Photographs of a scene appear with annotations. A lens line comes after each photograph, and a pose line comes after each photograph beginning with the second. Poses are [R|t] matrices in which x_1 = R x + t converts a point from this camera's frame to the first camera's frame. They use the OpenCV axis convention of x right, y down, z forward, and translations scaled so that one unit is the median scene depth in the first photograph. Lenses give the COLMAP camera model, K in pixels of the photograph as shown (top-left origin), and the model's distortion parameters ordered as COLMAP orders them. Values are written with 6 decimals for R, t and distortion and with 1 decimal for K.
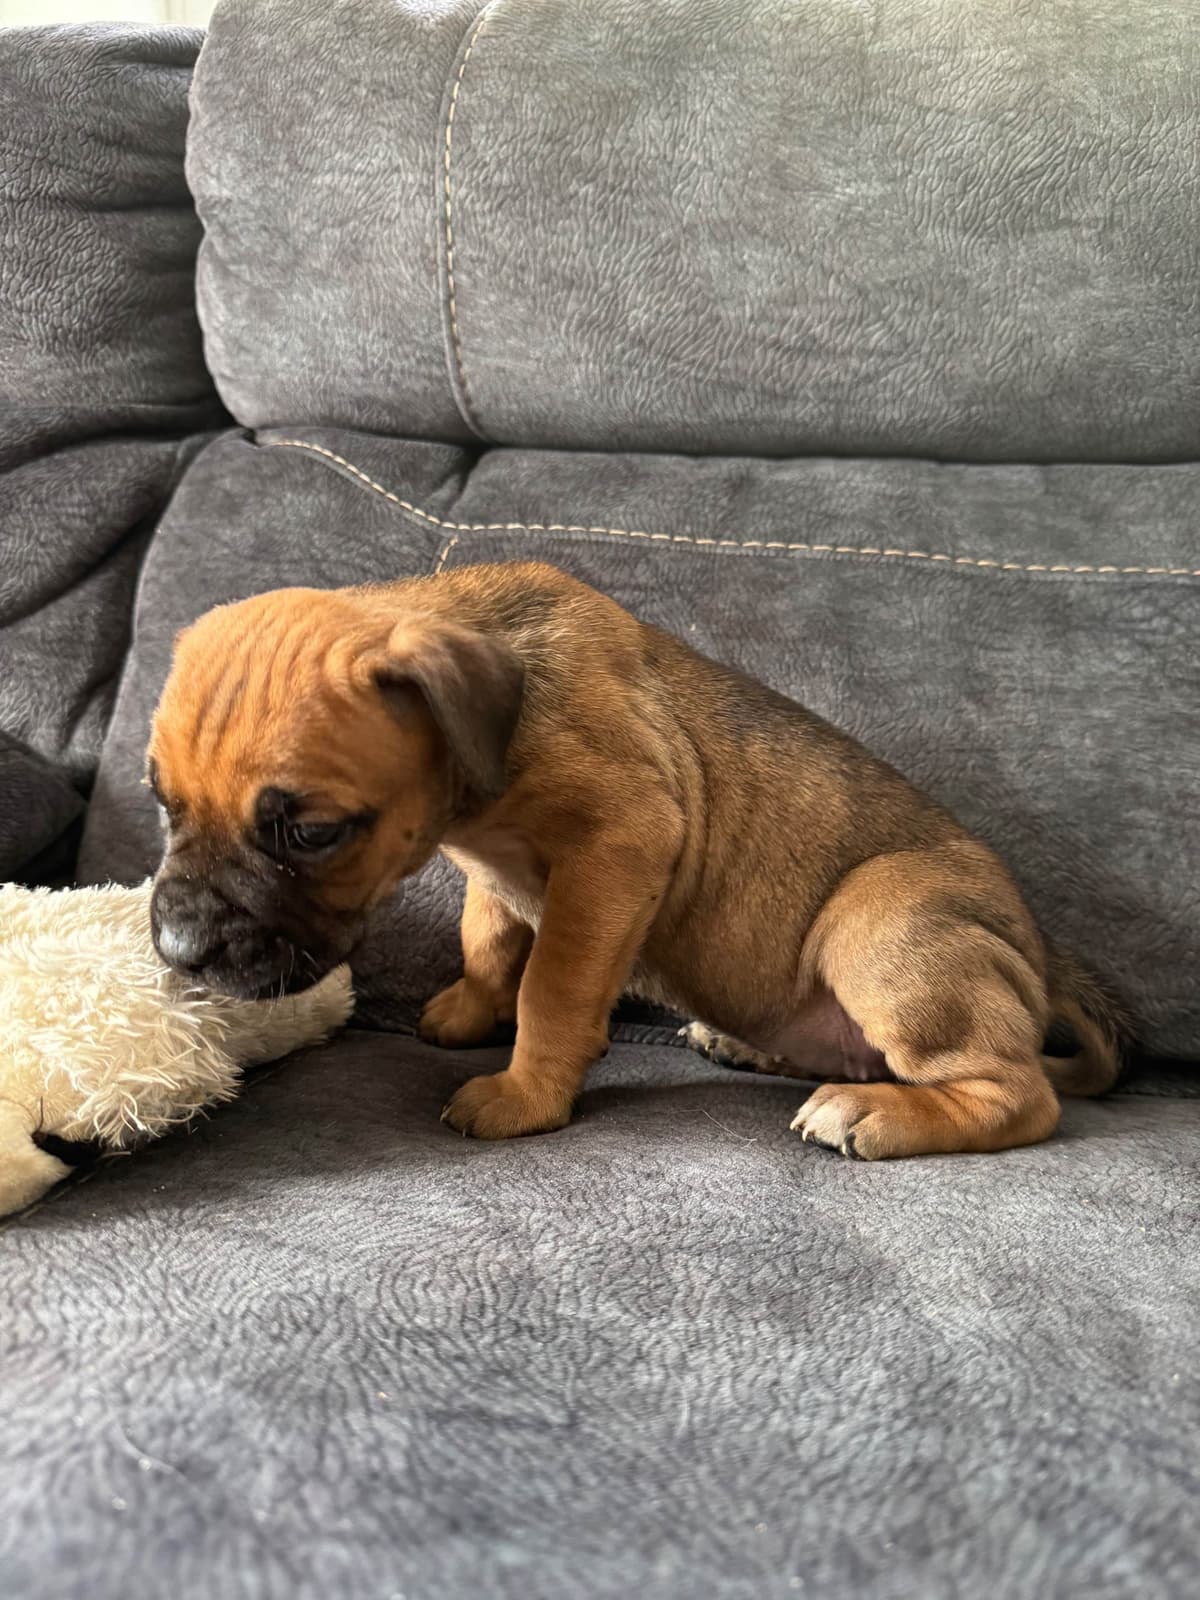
lens RADIAL K [[1222.6, 0, 604.3], [0, 1222.6, 810.1], [0, 0, 1]] dist [-0.034820, 0.016444]
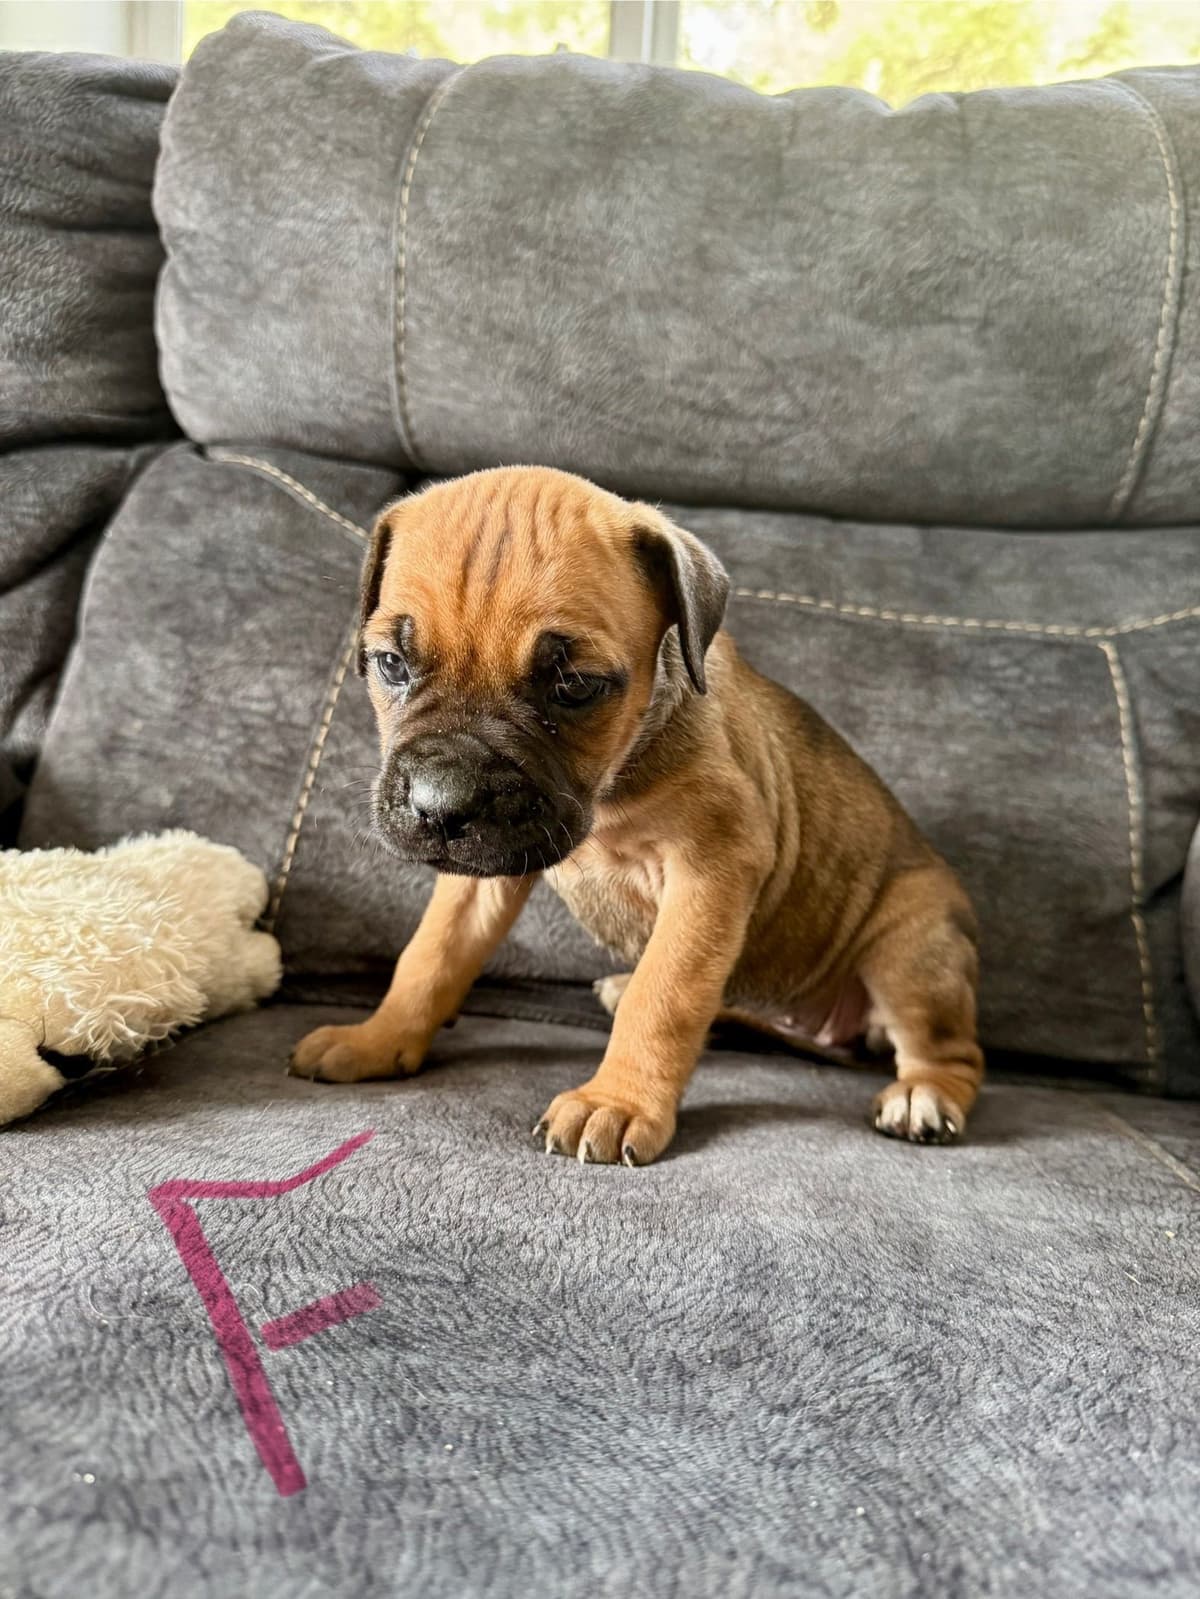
lens RADIAL K [[1221.8, 0, 627.9], [0, 1221.8, 789.3], [0, 0, 1]] dist [-0.034820, 0.016444]
pose [[0.995155, 0.046359, 0.086700, 0.001722], [-0.043328, 0.998393, -0.036524, 0.012602], [-0.088254, 0.032591, 0.995565, -0.098515]]
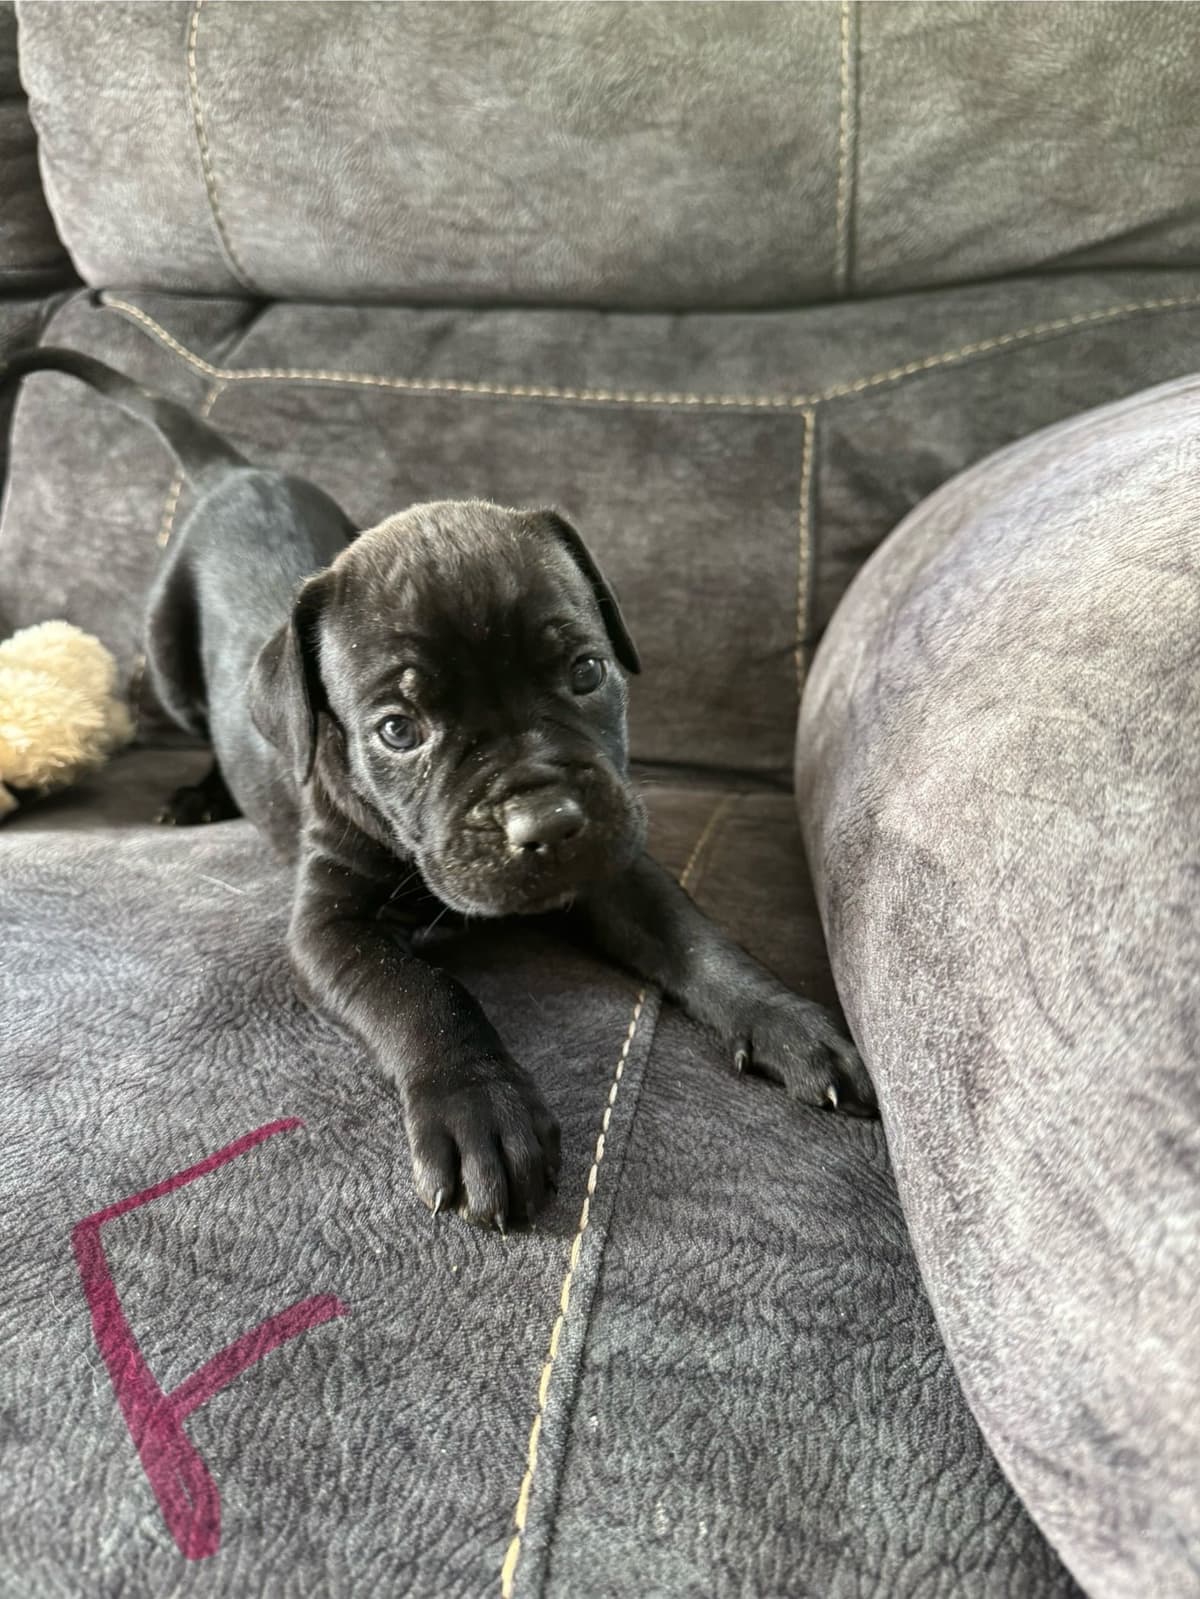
lens RADIAL K [[1221.8, 0, 614.4], [0, 1221.8, 805.4], [0, 0, 1]] dist [-0.034820, 0.016444]
pose [[0.998275, -0.000669, -0.058702, 0.409160], [0.011694, 0.982163, 0.187670, -0.019065], [0.057530, -0.188032, 0.980477, -0.386498]]
